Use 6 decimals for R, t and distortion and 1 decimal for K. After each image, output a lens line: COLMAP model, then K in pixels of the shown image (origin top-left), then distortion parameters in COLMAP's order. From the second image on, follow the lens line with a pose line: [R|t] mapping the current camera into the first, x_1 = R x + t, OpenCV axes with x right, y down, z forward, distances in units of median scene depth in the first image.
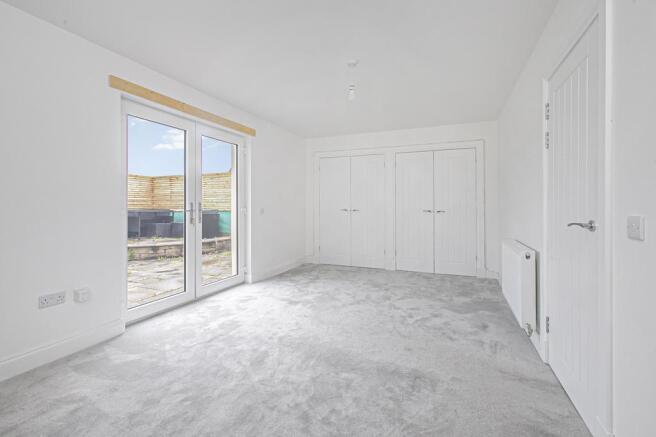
lens RADIAL K [[320.1, 0, 329.0], [0, 320.1, 204.0], [0, 0, 1]] dist [0.000545, 0.000040]
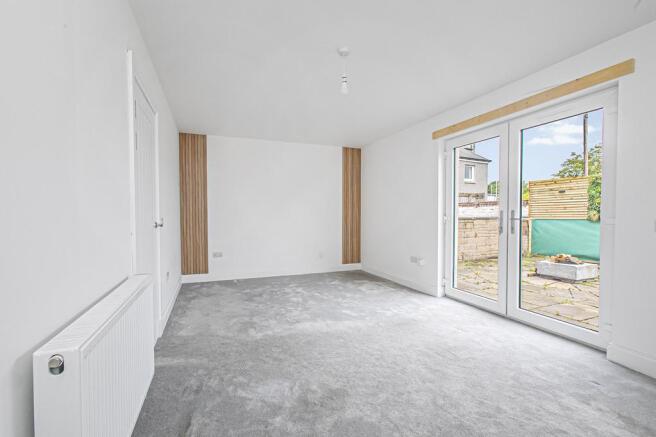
lens RADIAL K [[294.2, 0, 328.0], [0, 294.2, 218.5], [0, 0, 1]] dist [-0.000284, -0.000062]
pose [[-0.739096, 0.008875, -0.673541, 0.687023], [0.000689, 0.999923, 0.012419, 0.010557], [0.673599, 0.008715, -0.739045, 1.688264]]
